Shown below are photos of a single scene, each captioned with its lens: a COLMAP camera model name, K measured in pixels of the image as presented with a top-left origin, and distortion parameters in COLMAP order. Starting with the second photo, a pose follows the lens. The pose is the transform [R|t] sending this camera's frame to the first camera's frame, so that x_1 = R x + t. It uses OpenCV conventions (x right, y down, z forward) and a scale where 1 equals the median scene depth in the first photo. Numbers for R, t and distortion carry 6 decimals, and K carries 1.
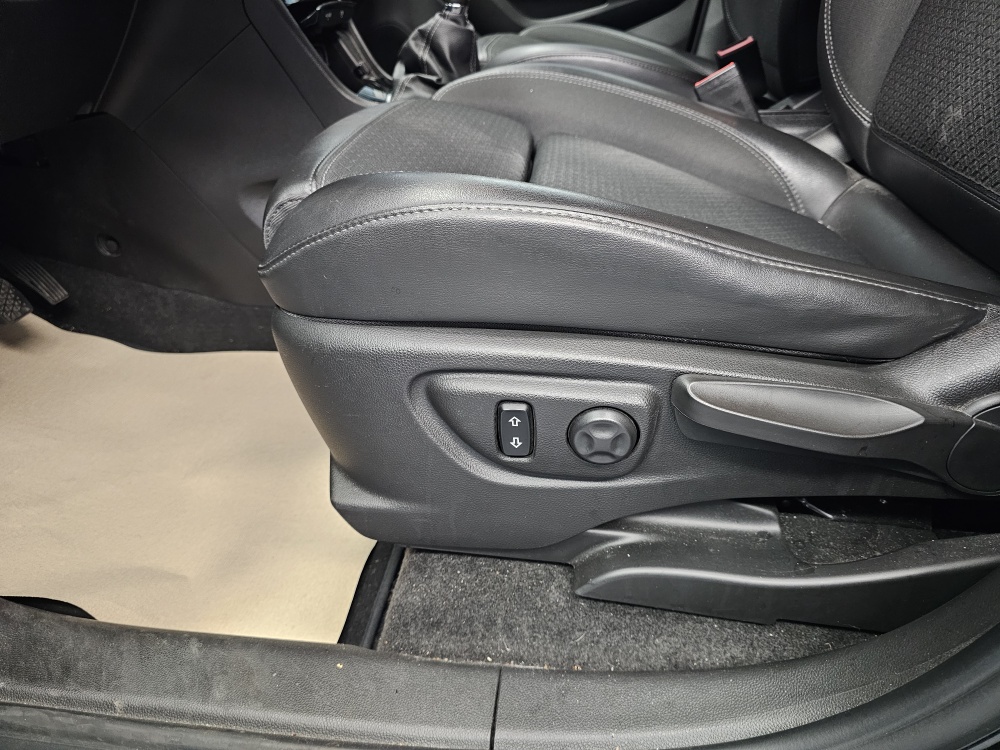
lens RADIAL K [[683.3, 0, 500.1], [0, 683.3, 374.7], [0, 0, 1]] dist [0.049081, -0.046593]
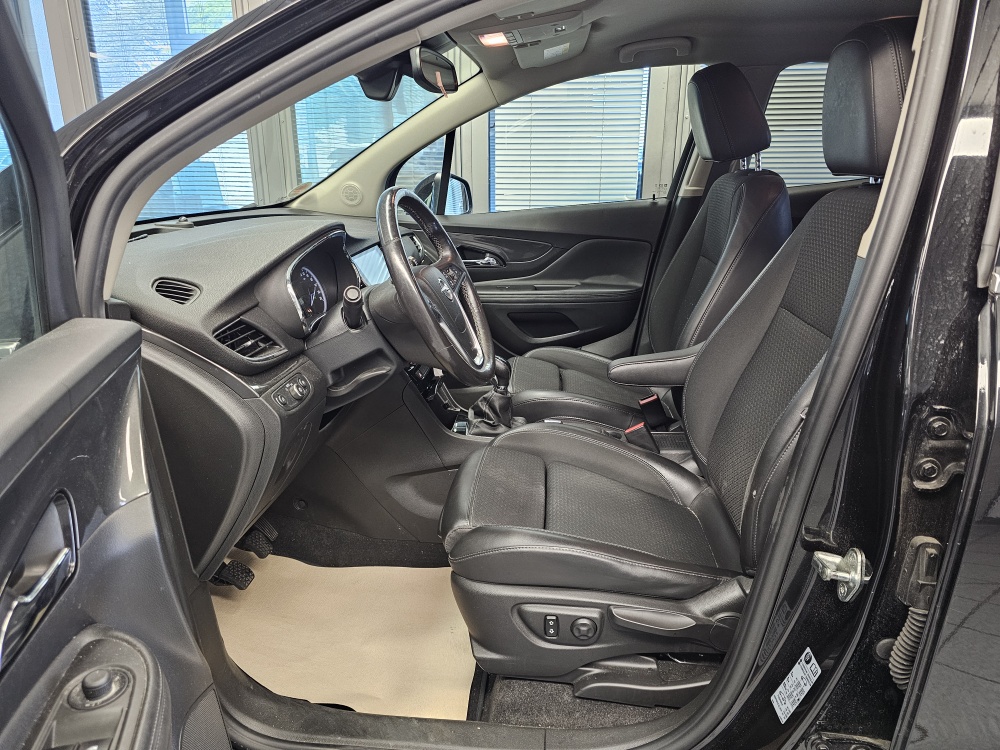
lens RADIAL K [[683.3, 0, 498.5], [0, 683.3, 375.5], [0, 0, 1]] dist [0.049081, -0.046593]
pose [[0.999690, 0.003719, 0.024624, -0.228691], [0.001762, 0.975745, -0.218904, -0.259180], [-0.024841, 0.218880, 0.975436, -1.651370]]
